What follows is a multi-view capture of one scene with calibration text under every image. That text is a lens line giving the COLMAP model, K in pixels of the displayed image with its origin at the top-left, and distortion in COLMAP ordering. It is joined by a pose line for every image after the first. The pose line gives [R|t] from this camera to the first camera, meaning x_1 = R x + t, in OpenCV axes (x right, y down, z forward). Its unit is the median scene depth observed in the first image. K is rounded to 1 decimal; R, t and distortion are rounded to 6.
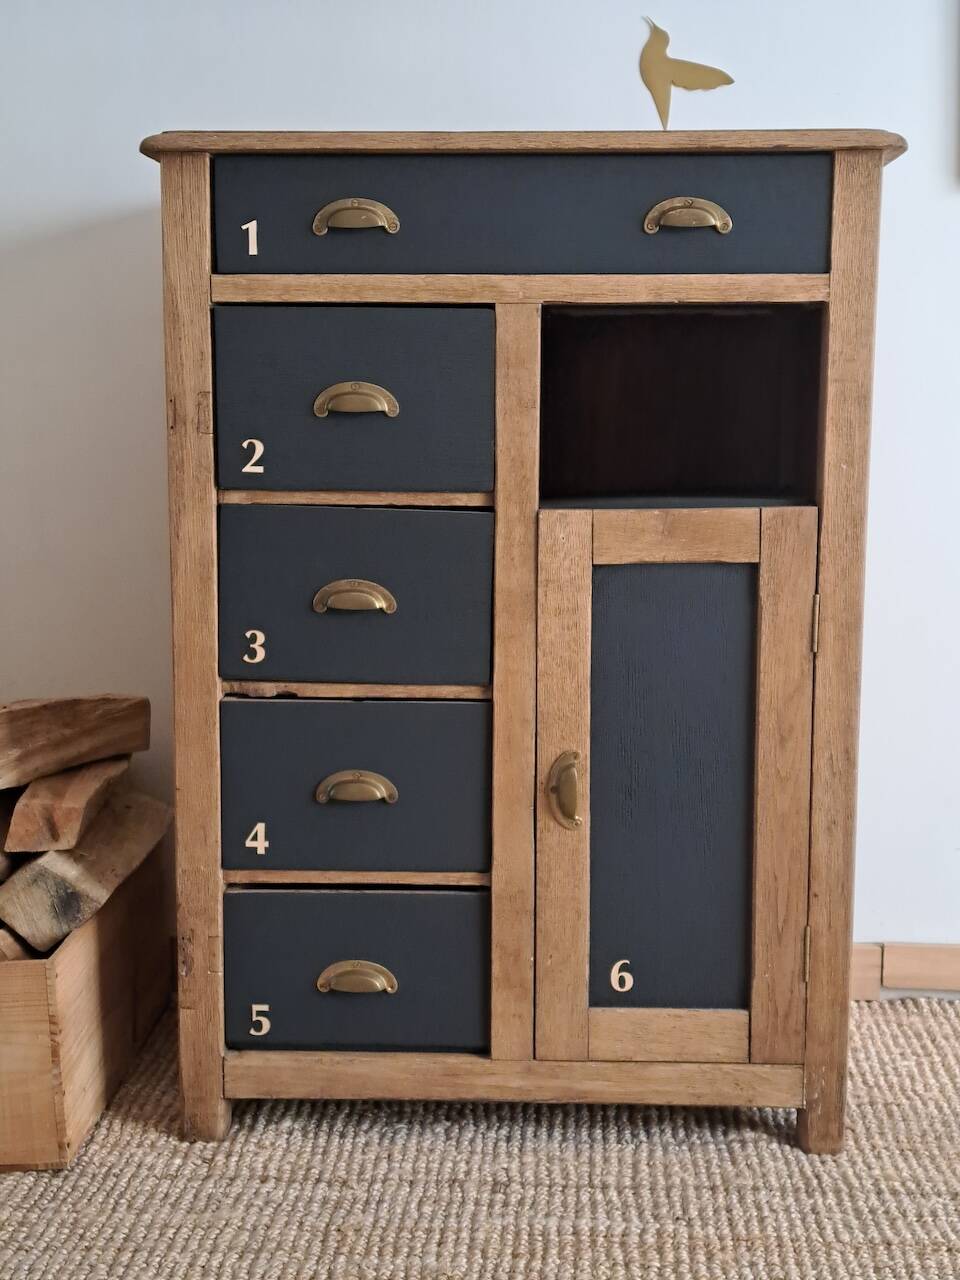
lens RADIAL K [[1841.6, 0, 486.5], [0, 1841.6, 653.1], [0, 0, 1]] dist [0.135594, 0.000000]
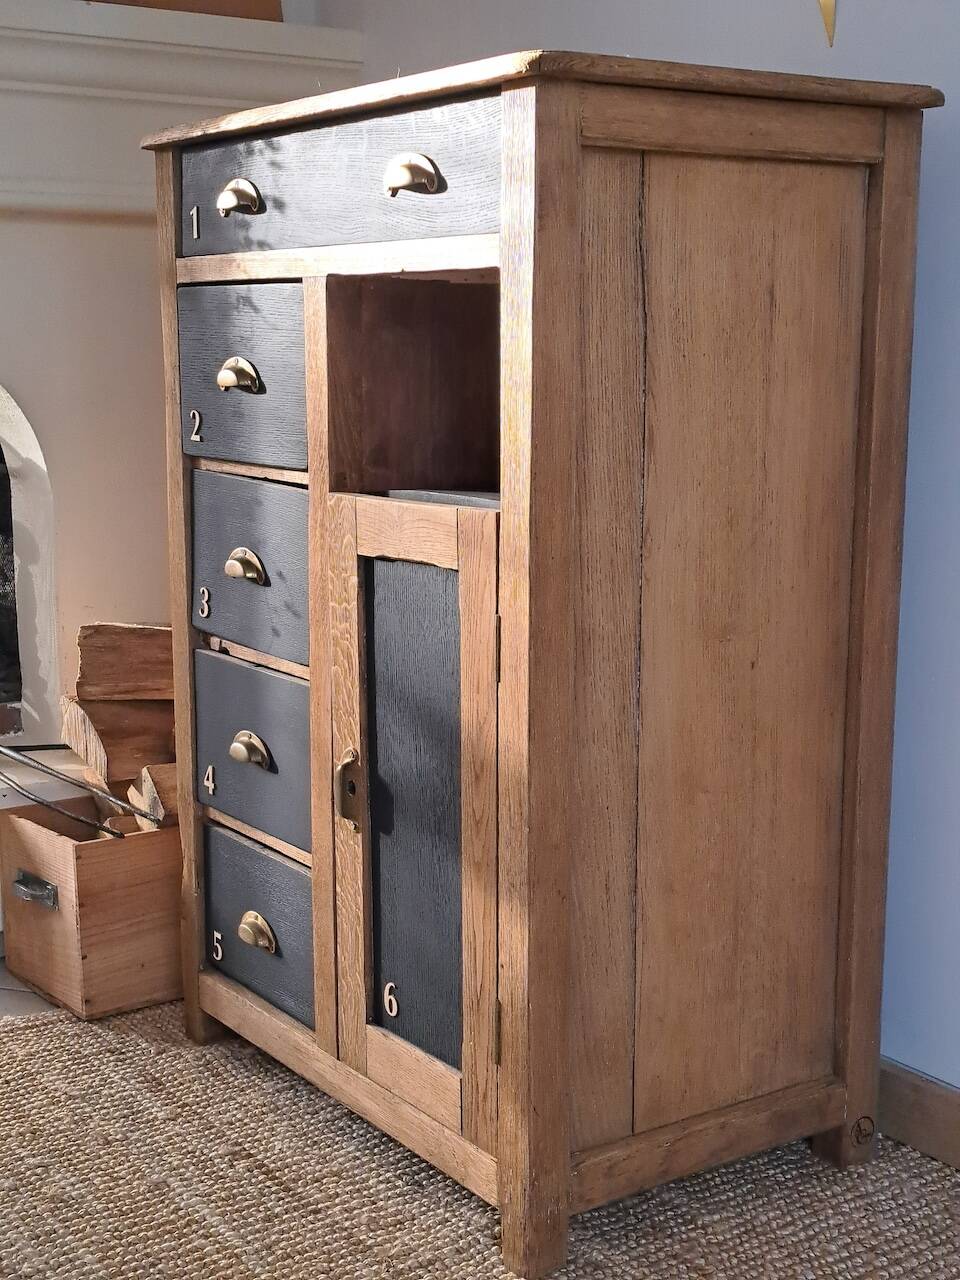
lens RADIAL K [[1841.6, 0, 459.5], [0, 1841.6, 656.6], [0, 0, 1]] dist [0.135594, 0.000000]
pose [[0.587880, 0.134504, -0.797688, 0.823807], [-0.111011, 0.990165, 0.085146, -0.080238], [0.801295, 0.038496, 0.597030, 0.471860]]
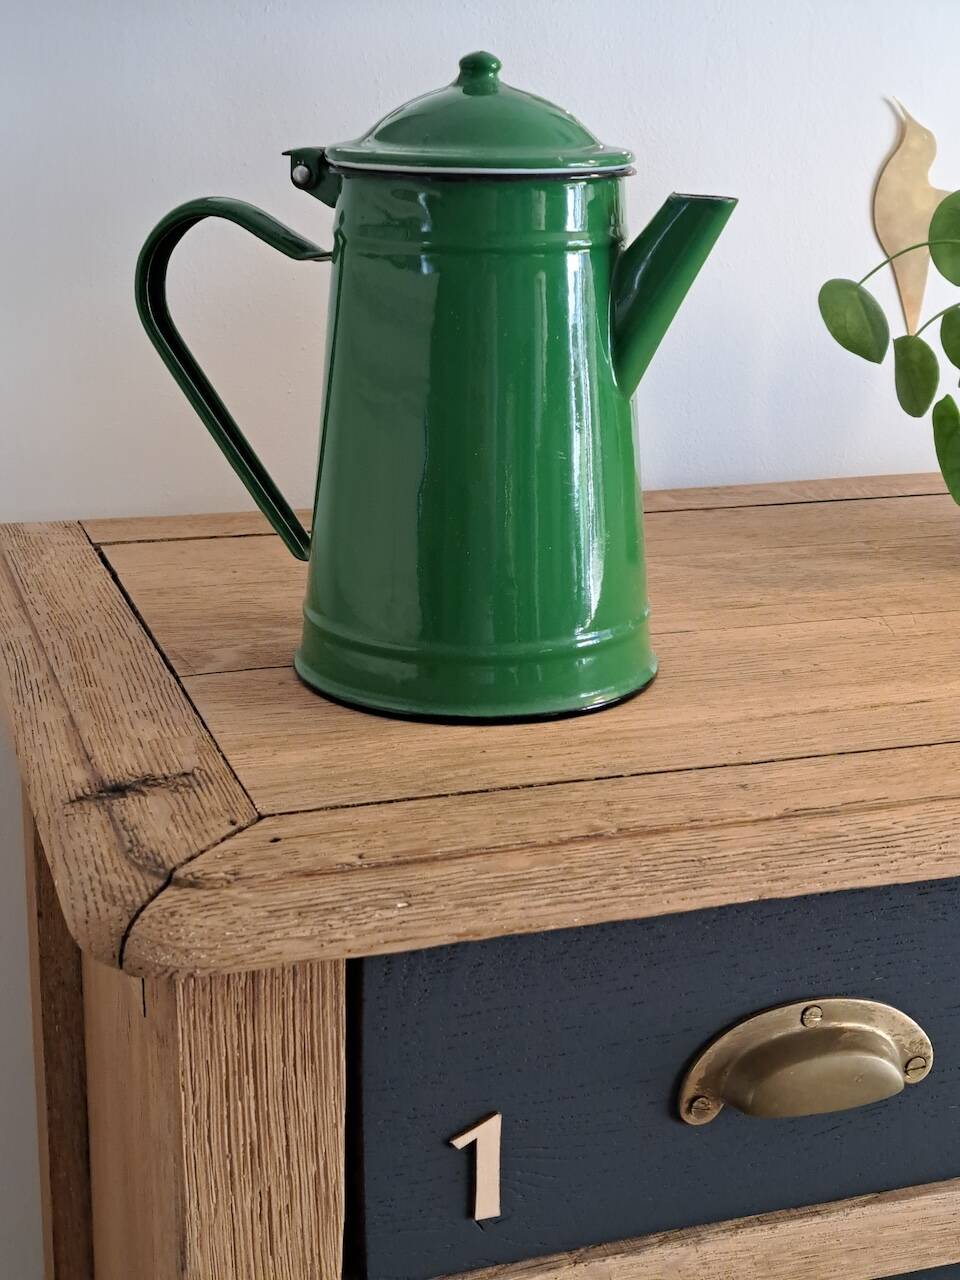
lens RADIAL K [[1841.6, 0, 489.4], [0, 1841.6, 648.4], [0, 0, 1]] dist [0.135594, 0.000000]
pose [[0.931509, -0.092452, 0.351771, -0.212704], [0.040424, 0.987479, 0.152483, -0.335475], [-0.361464, -0.127819, 0.923583, 0.712074]]
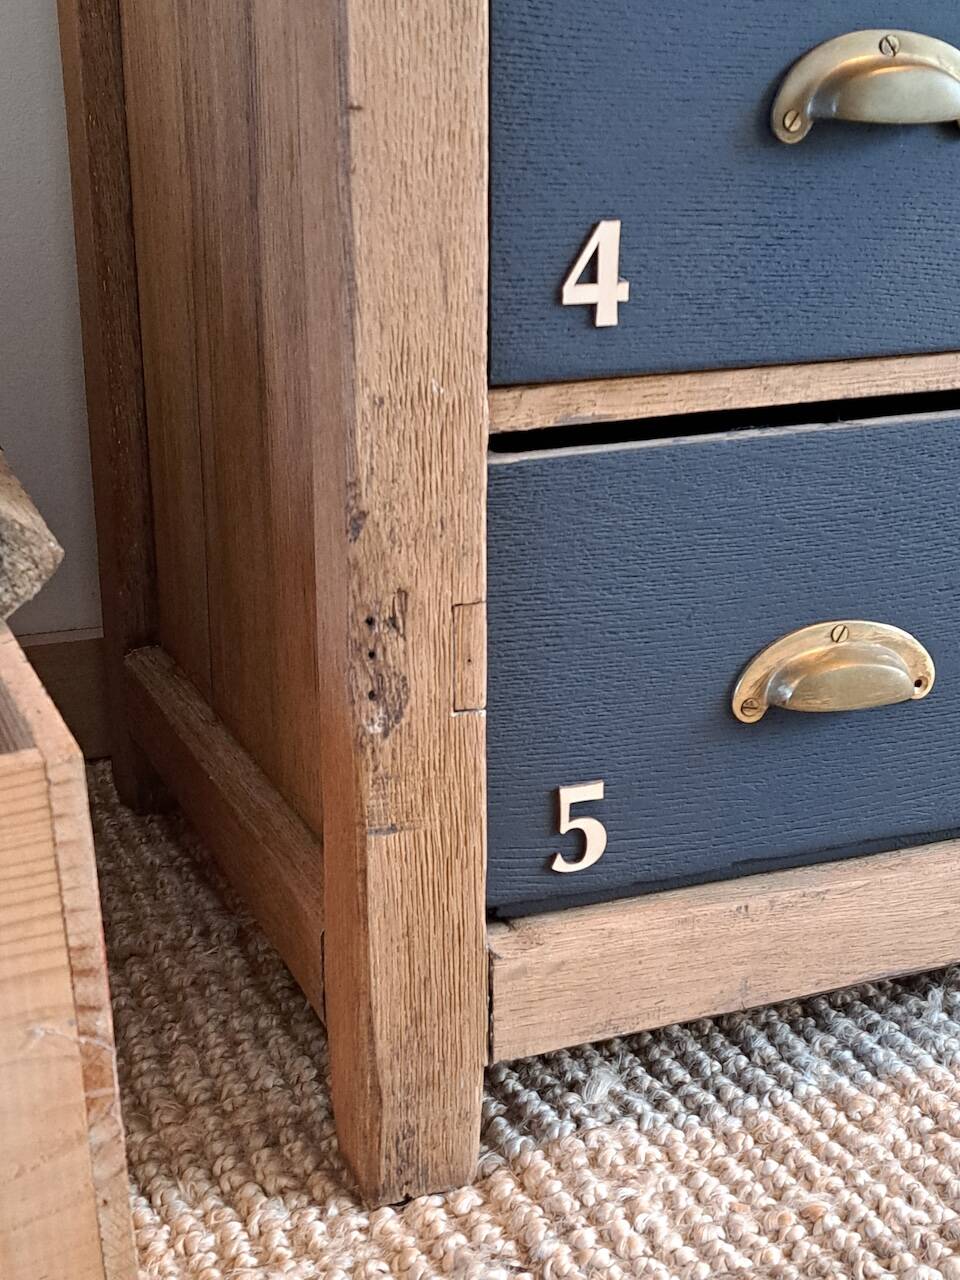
lens RADIAL K [[1841.6, 0, 485.7], [0, 1841.6, 616.4], [0, 0, 1]] dist [0.135594, 0.000000]
pose [[0.907668, -0.127861, 0.399737, -0.275641], [0.065462, 0.983937, 0.166082, 0.104681], [-0.414552, -0.124580, 0.901458, 0.724939]]
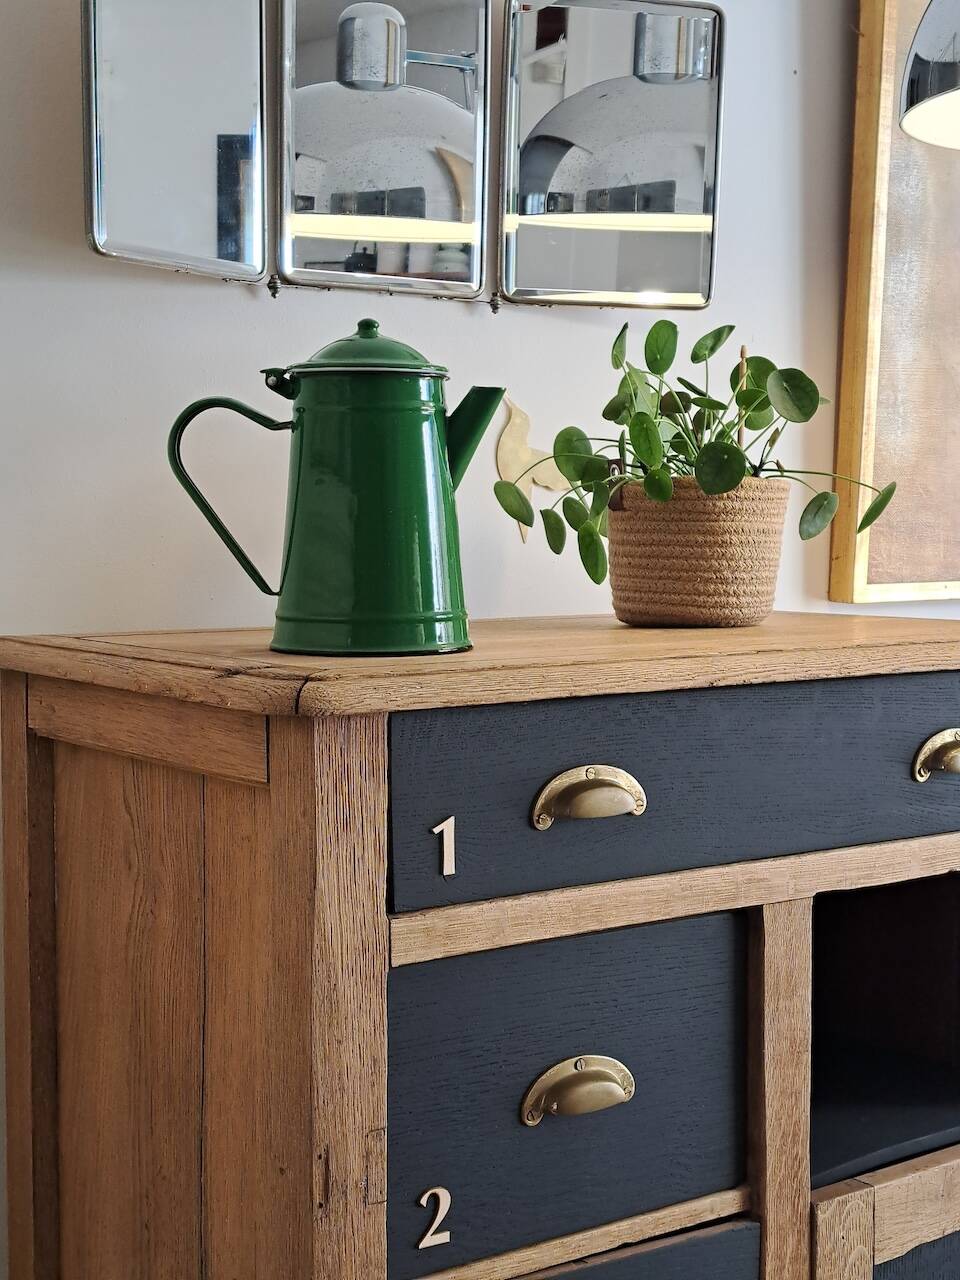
lens RADIAL K [[1841.6, 0, 492.4], [0, 1841.6, 681.7], [0, 0, 1]] dist [0.135594, 0.000000]
pose [[0.787957, -0.059743, 0.612825, -0.442826], [0.094400, 0.995236, -0.024355, -0.249151], [-0.608451, 0.077041, 0.789843, 0.518982]]
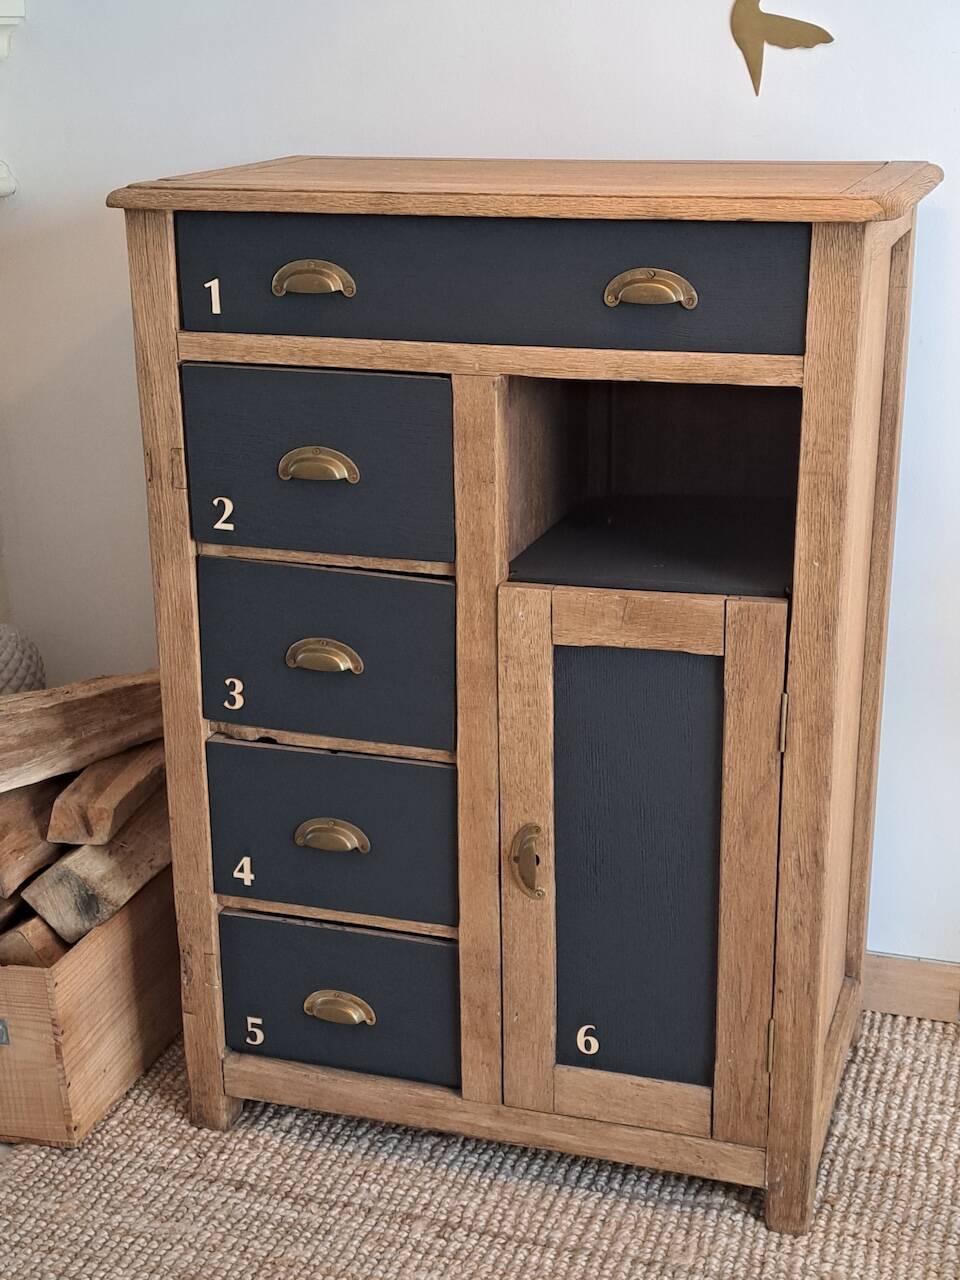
lens RADIAL K [[1841.6, 0, 486.4], [0, 1841.6, 660.3], [0, 0, 1]] dist [0.135594, 0.000000]
pose [[0.964307, 0.073459, -0.254394, 0.262708], [-0.025477, 0.982030, 0.186997, -0.213350], [0.263559, -0.173841, 0.948850, 0.077138]]
